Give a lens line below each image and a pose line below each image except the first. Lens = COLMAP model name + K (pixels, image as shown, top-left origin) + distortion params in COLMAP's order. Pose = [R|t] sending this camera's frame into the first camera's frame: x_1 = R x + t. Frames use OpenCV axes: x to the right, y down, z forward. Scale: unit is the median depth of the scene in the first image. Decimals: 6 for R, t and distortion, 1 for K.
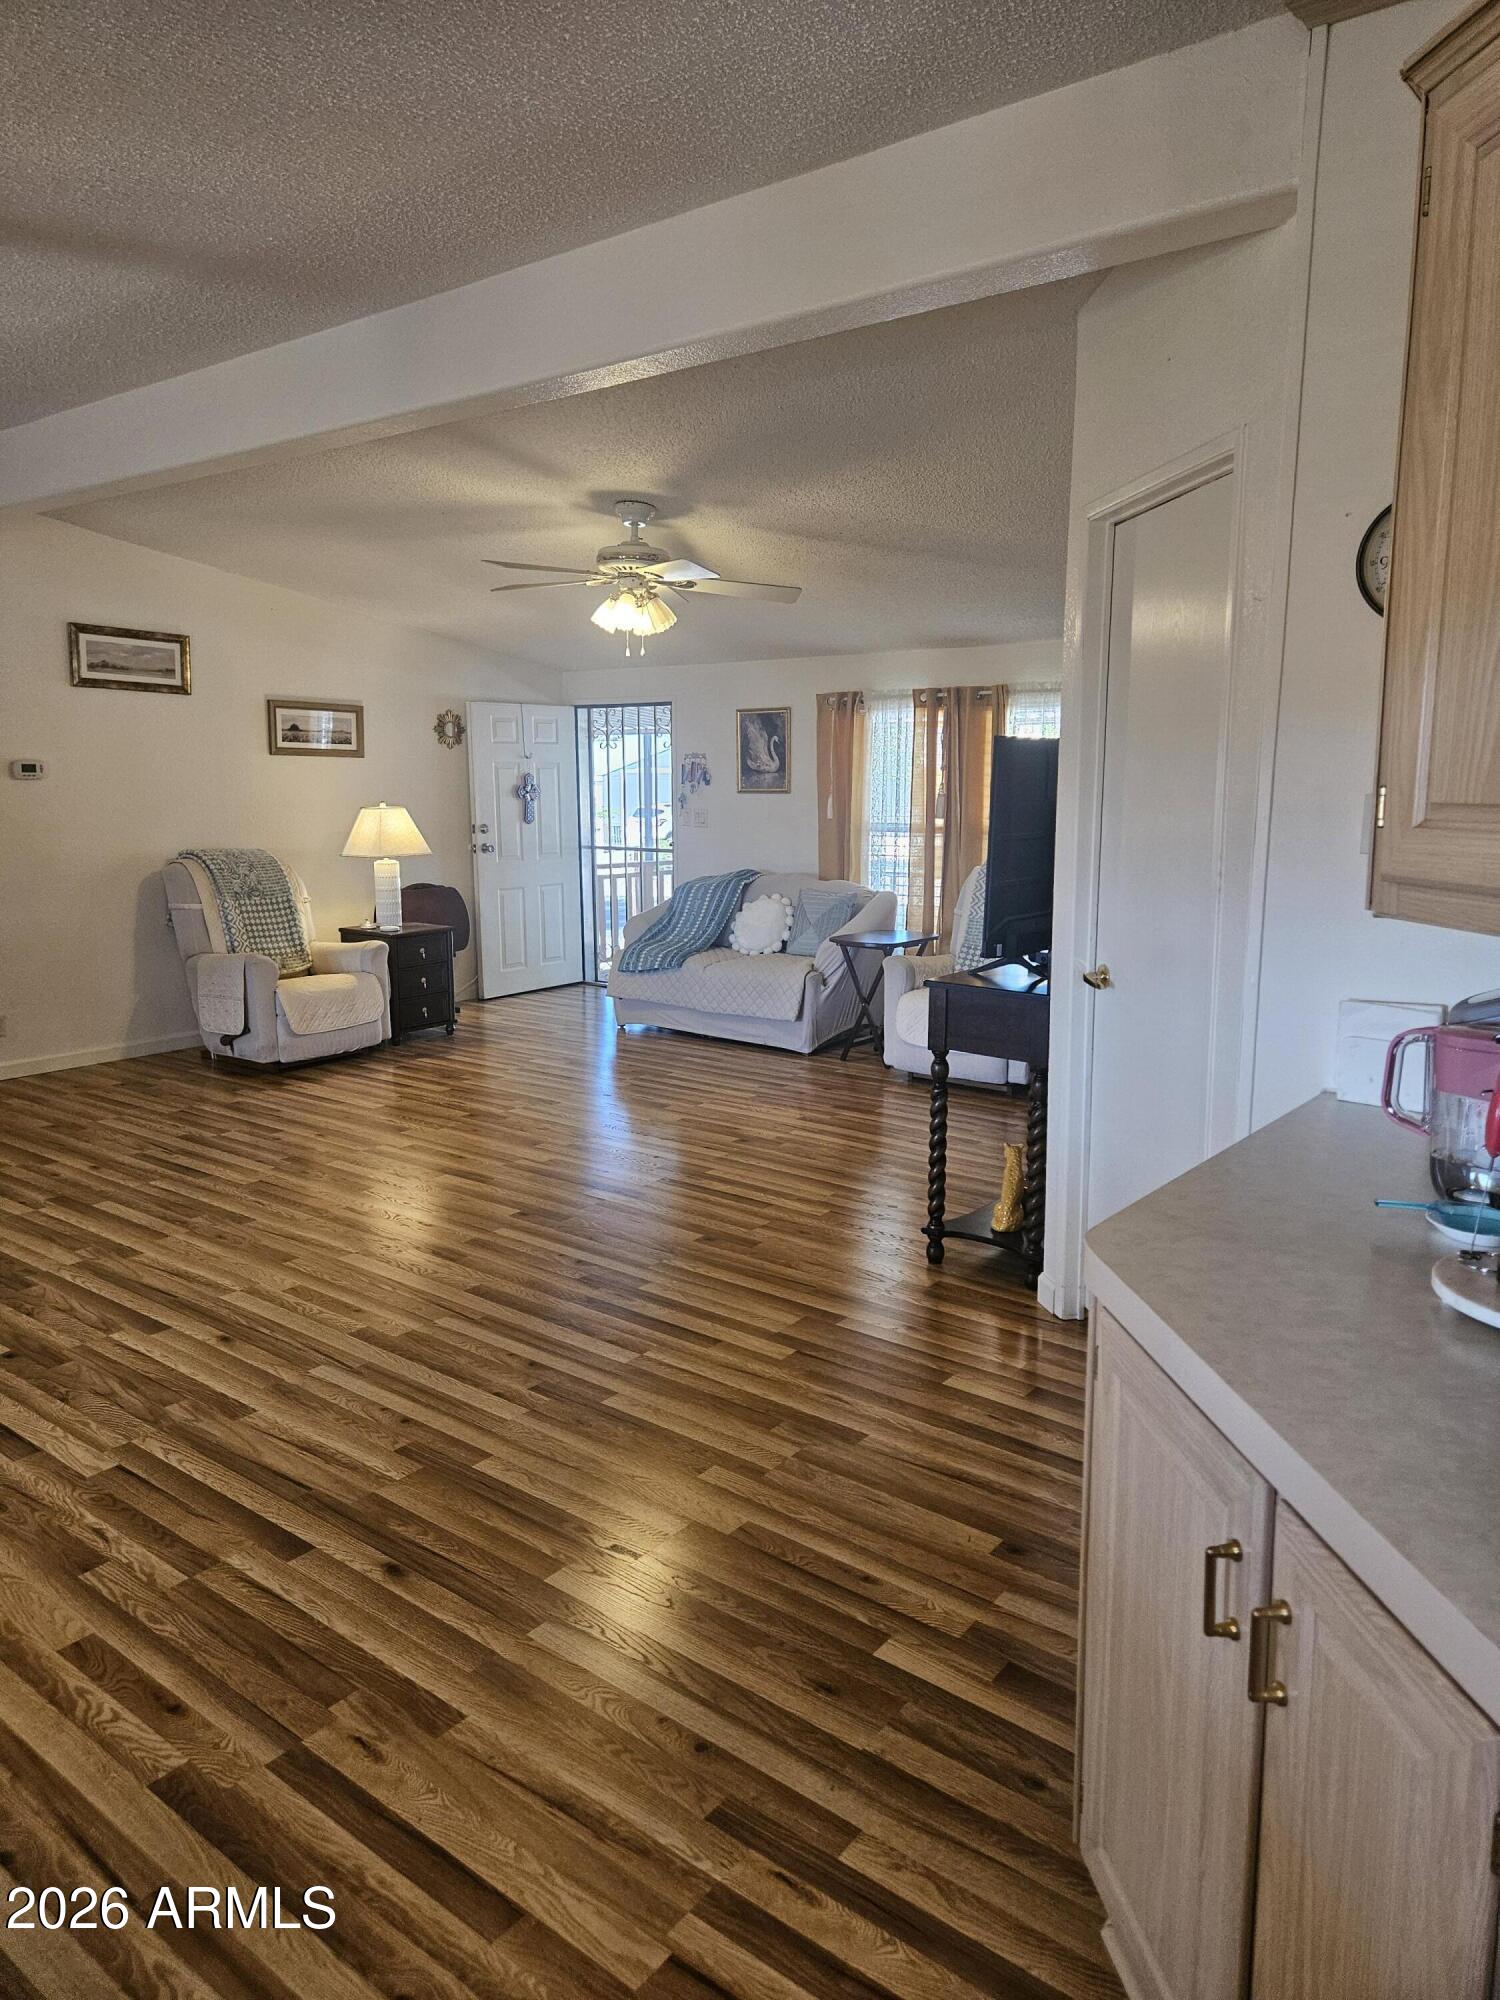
lens RADIAL K [[1328.1, 0, 756.4], [0, 1328.1, 960.7], [0, 0, 1]] dist [0.055766, -0.004356]
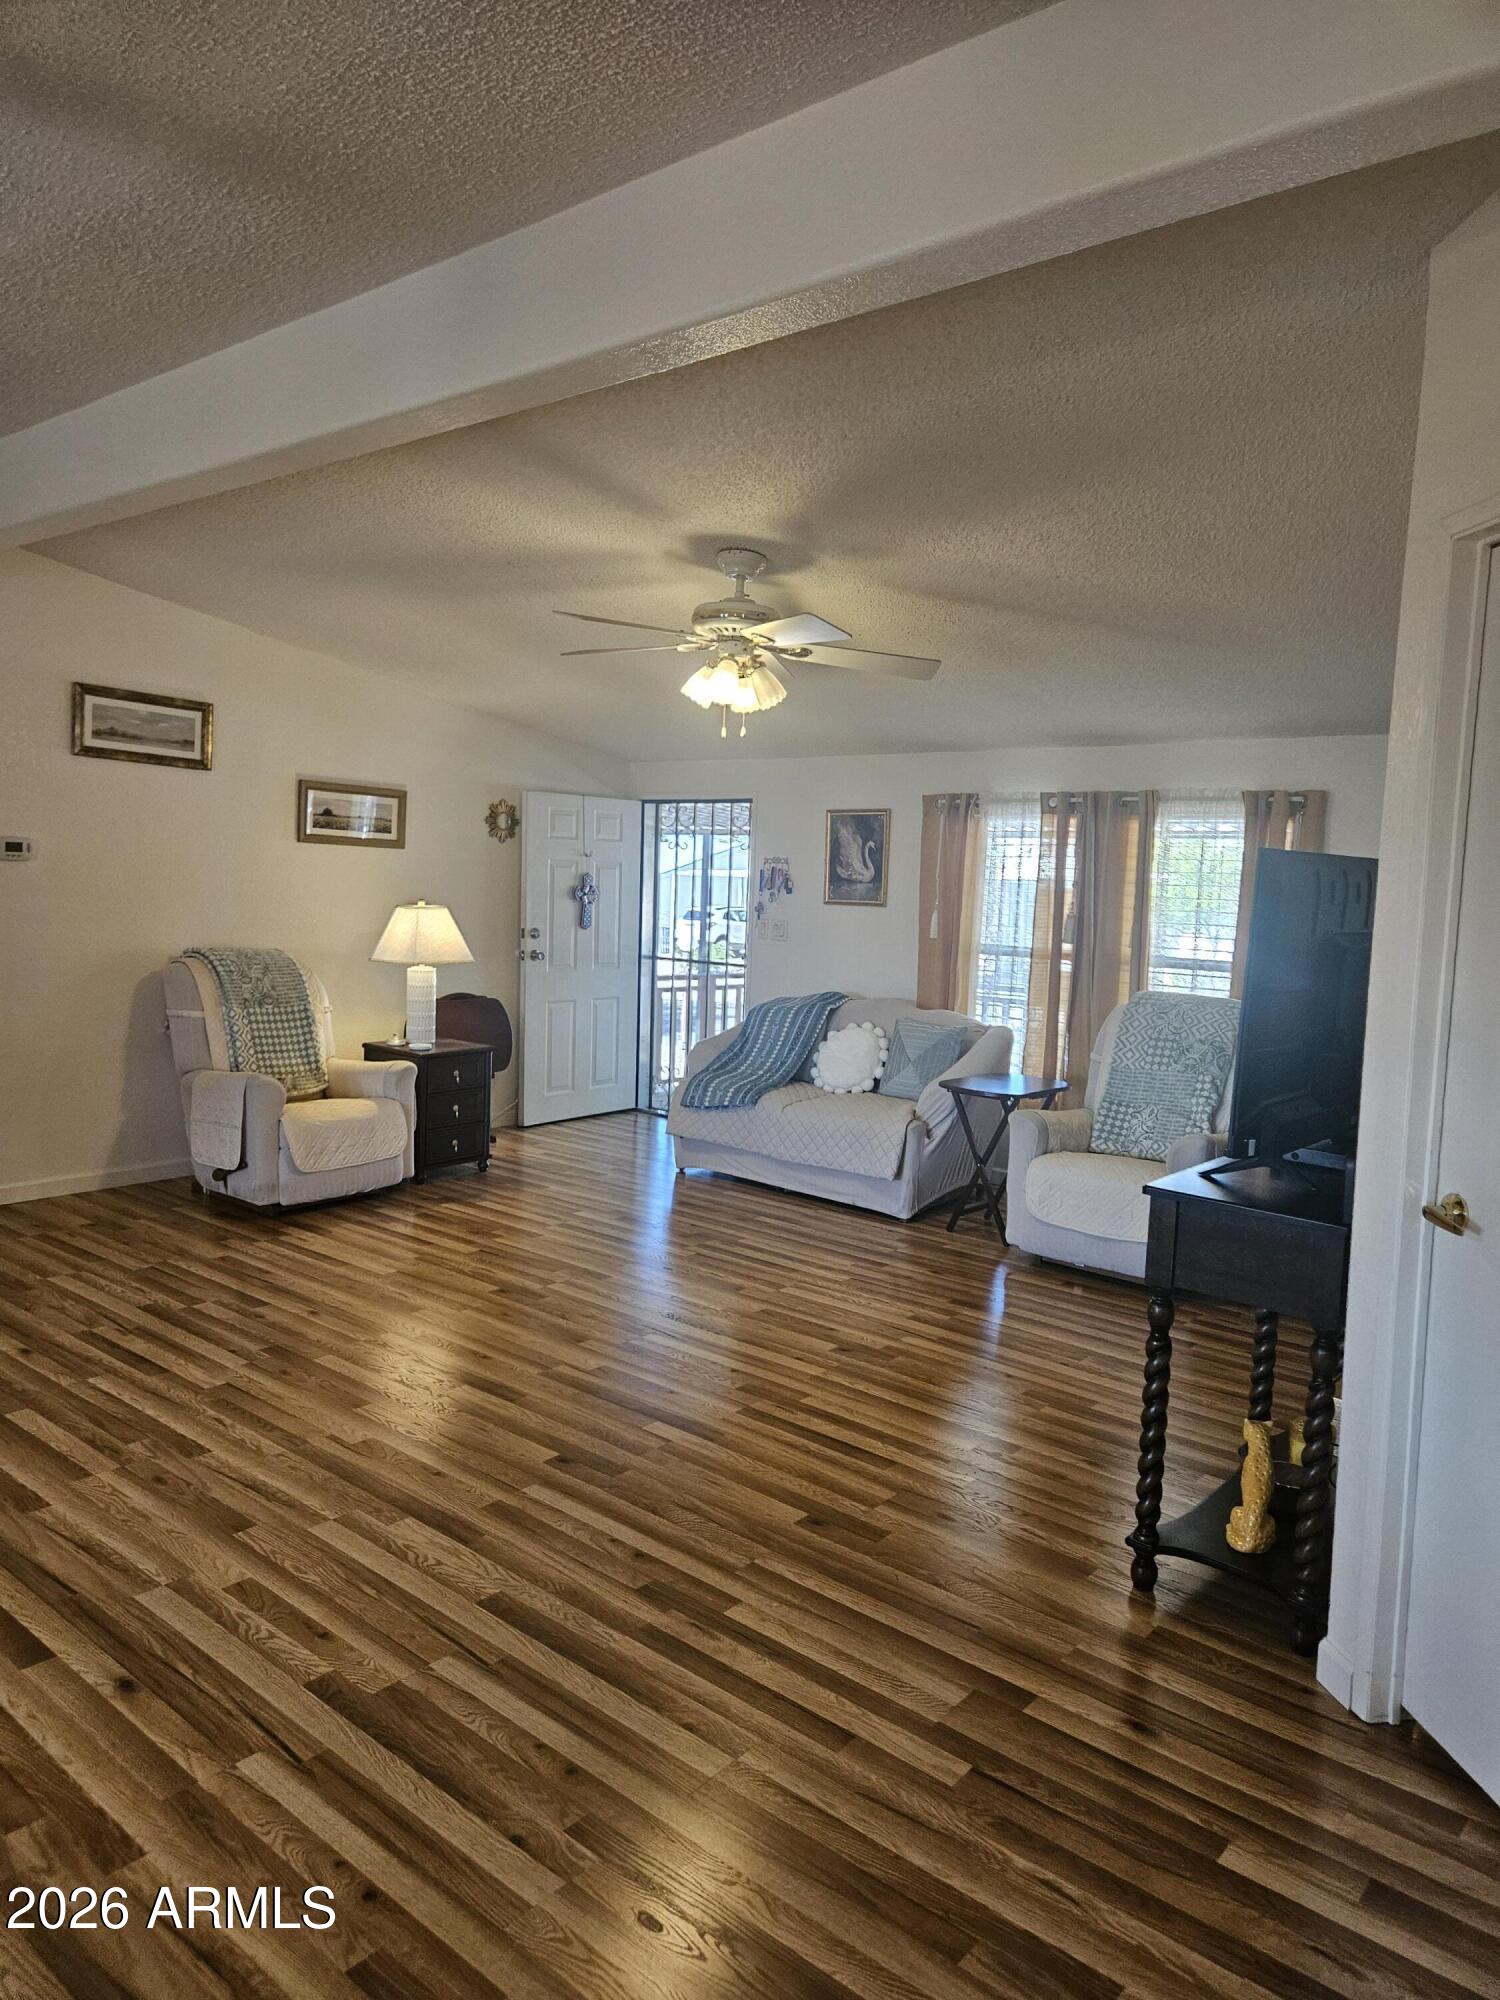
lens RADIAL K [[1332.7, 0, 745.2], [0, 1332.7, 977.9], [0, 0, 1]] dist [0.079126, -0.063953]
pose [[0.998371, 0.040658, -0.040038, -0.037909], [-0.043185, 0.996989, -0.064410, -0.024747], [0.037299, 0.066034, 0.997120, 0.165121]]
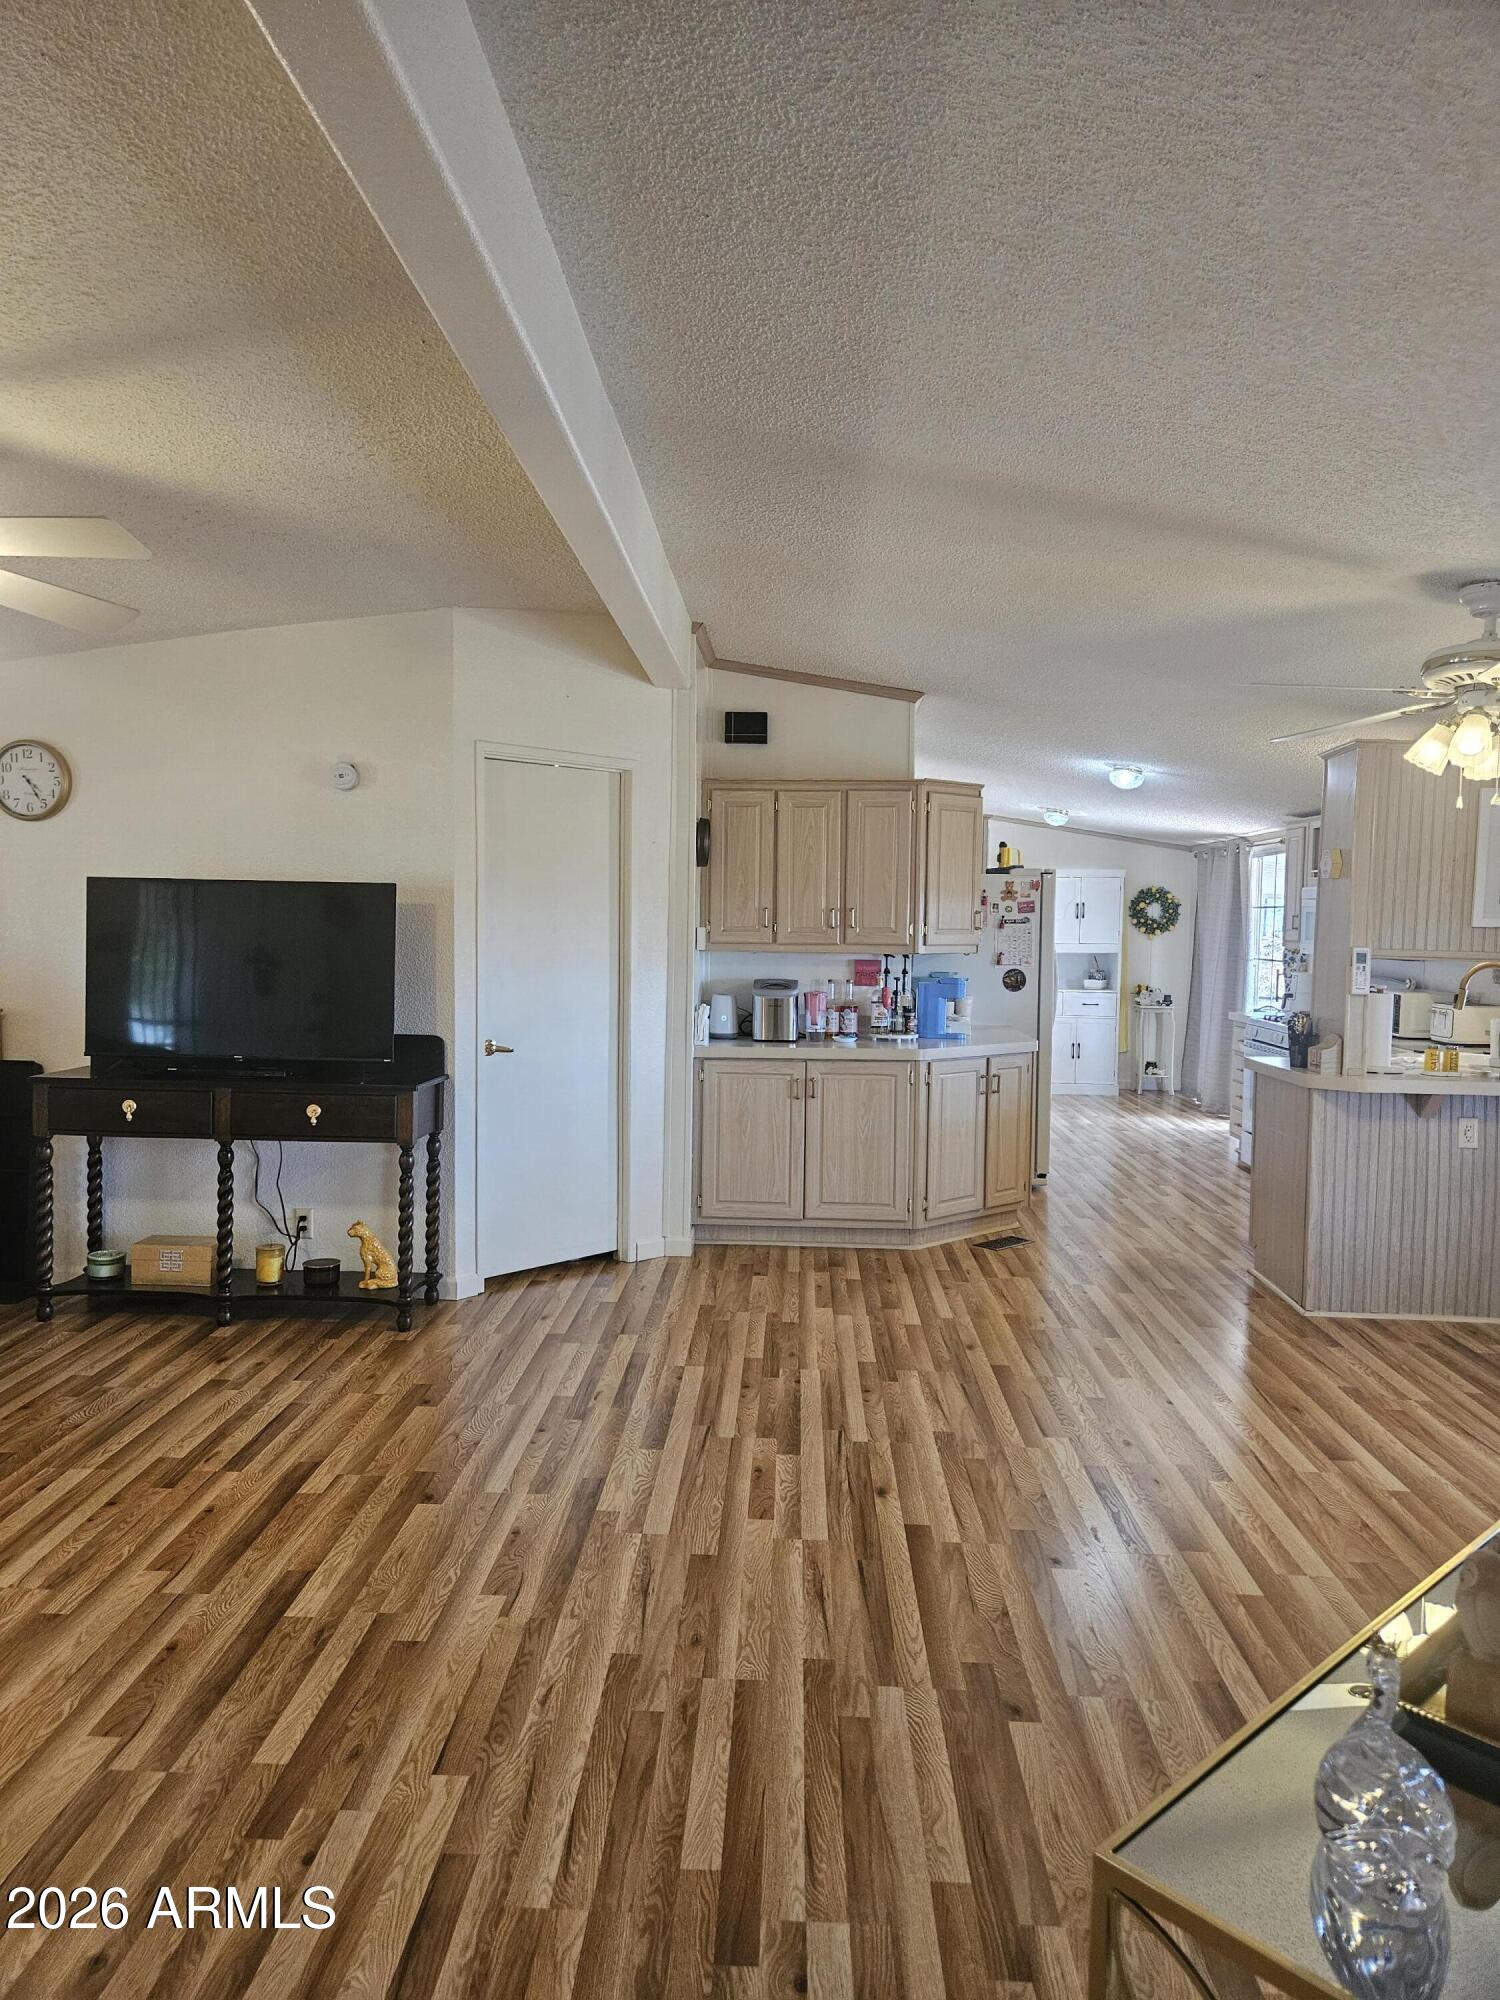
lens RADIAL K [[1328.4, 0, 740.5], [0, 1328.4, 1004.3], [0, 0, 1]] dist [0.027090, -0.000399]
pose [[-0.575398, -0.058478, 0.815780, -0.613287], [0.098597, 0.985206, 0.140167, -0.120182], [-0.811909, 0.161086, -0.561120, 0.868897]]
